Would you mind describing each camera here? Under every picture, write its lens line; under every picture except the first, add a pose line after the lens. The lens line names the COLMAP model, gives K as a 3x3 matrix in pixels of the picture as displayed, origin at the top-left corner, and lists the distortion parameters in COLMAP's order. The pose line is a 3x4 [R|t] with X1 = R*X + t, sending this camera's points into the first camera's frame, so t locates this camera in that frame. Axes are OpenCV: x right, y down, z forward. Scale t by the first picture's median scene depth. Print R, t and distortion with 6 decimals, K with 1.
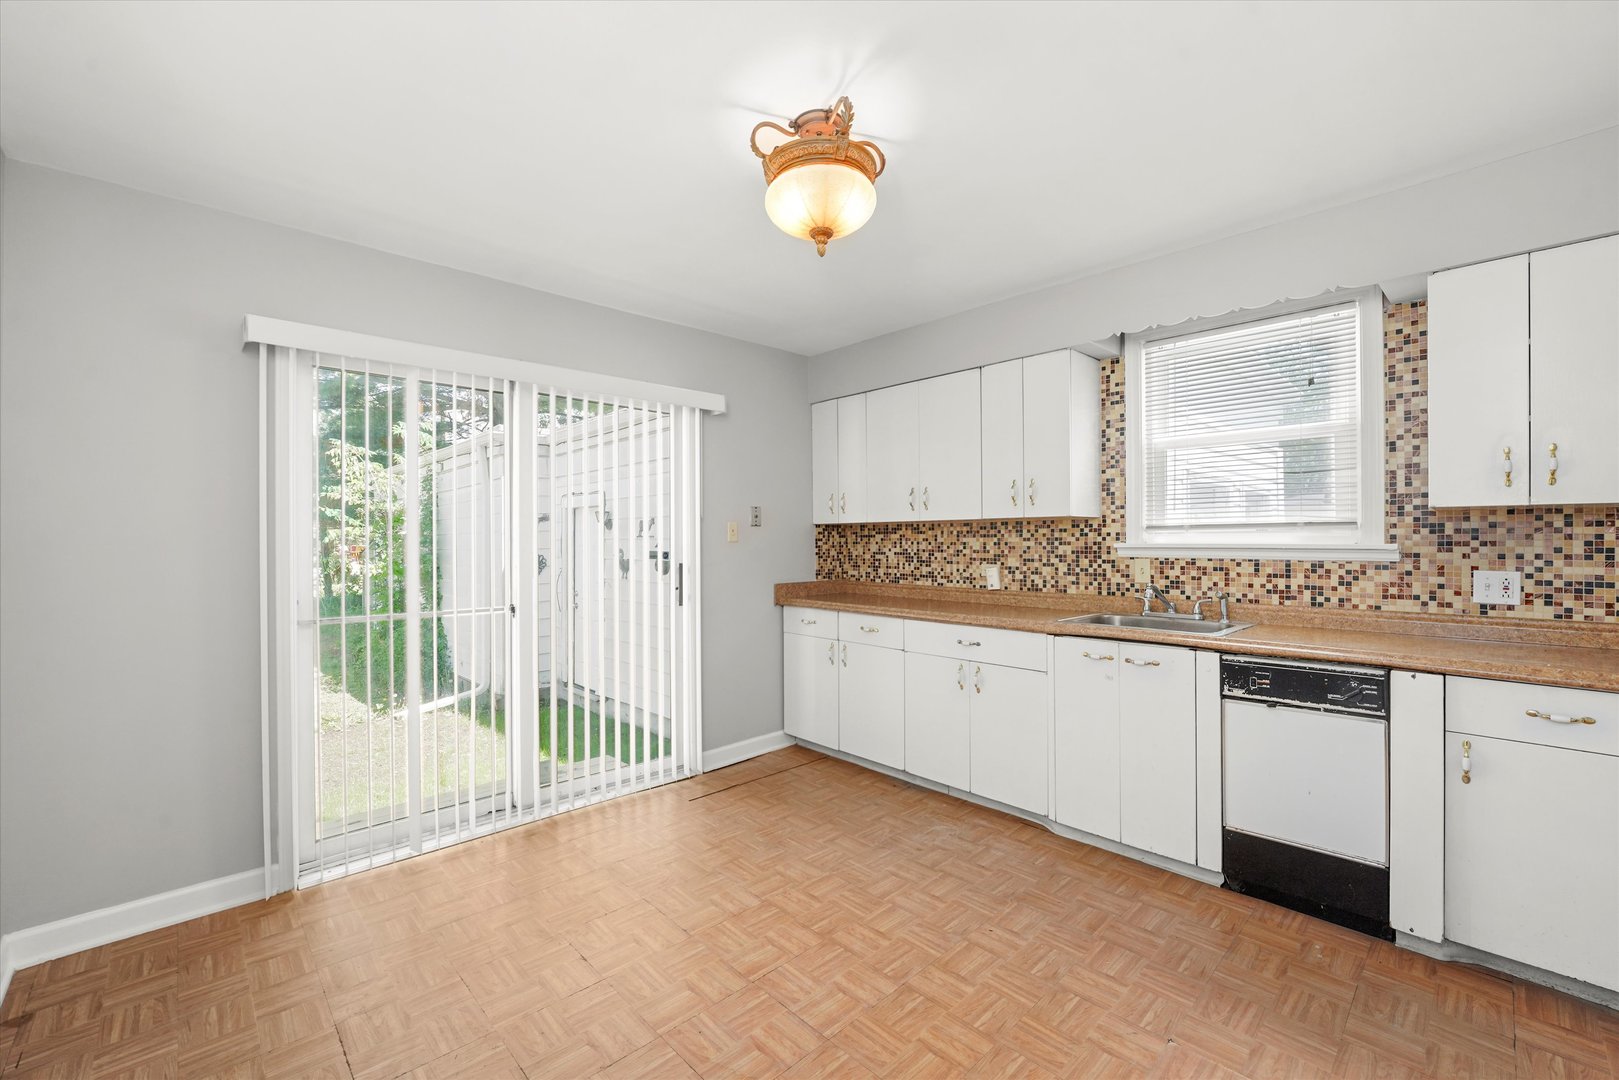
lens RADIAL K [[675.0, 0, 793.6], [0, 675.0, 535.1], [0, 0, 1]] dist [-0.015443, -0.000039]
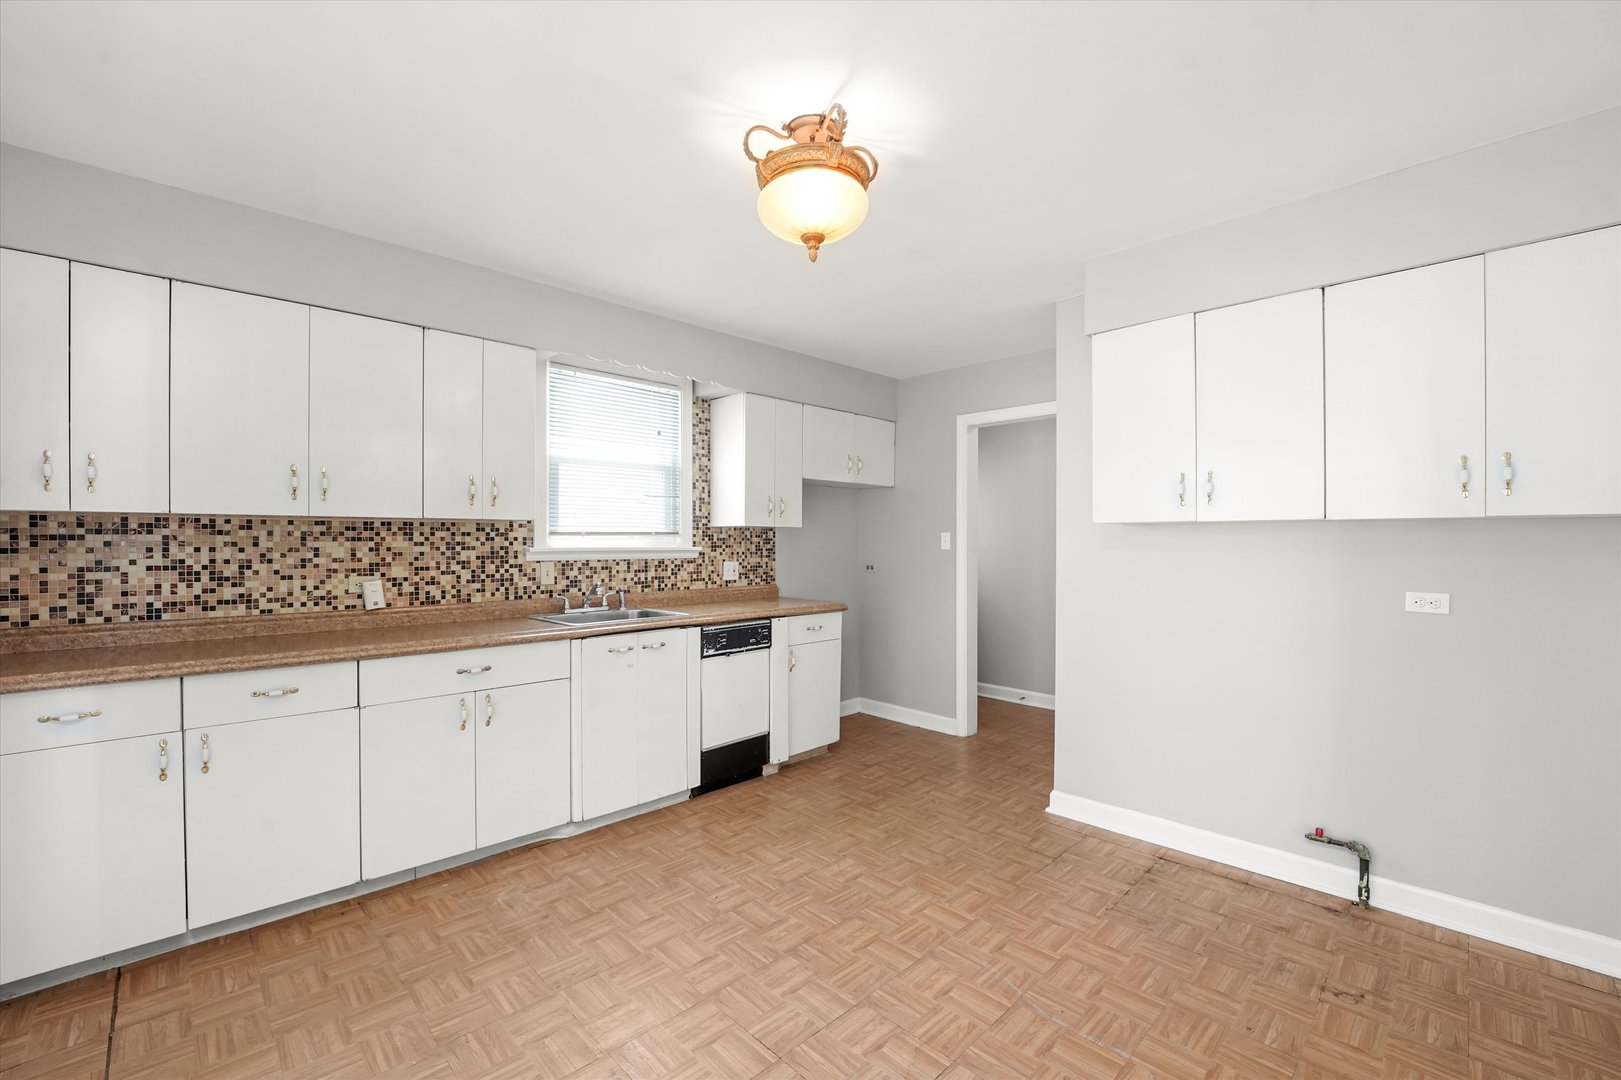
lens RADIAL K [[675.8, 0, 807.2], [0, 675.8, 541.8], [0, 0, 1]] dist [-0.015443, -0.000039]
pose [[-0.027111, 0.002199, 0.999630, -0.586956], [-0.008405, 0.999962, -0.002428, 0.002043], [-0.999597, -0.008468, -0.027092, 0.630147]]
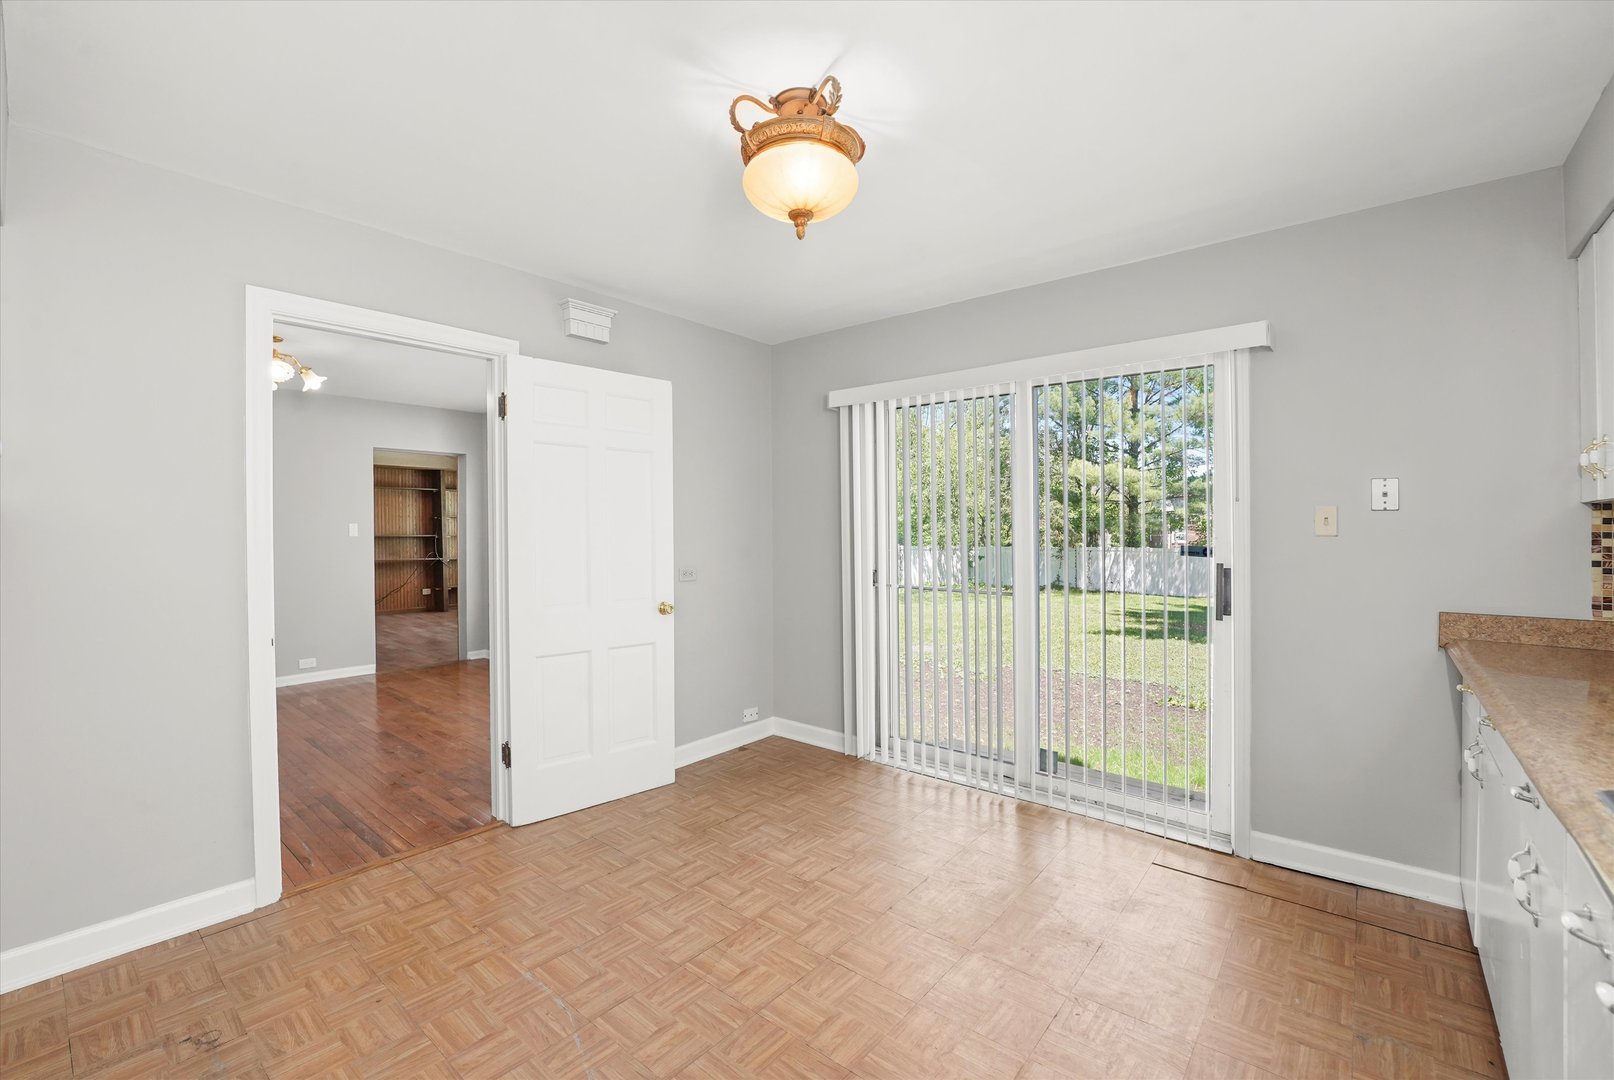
lens RADIAL K [[672.9, 0, 799.3], [0, 672.9, 540.3], [0, 0, 1]] dist [-0.015443, -0.000039]
pose [[0.120475, 0.016366, -0.992581, 0.603496], [0.003516, 0.999851, 0.016912, 0.001560], [0.992710, -0.005527, 0.120400, 0.529978]]
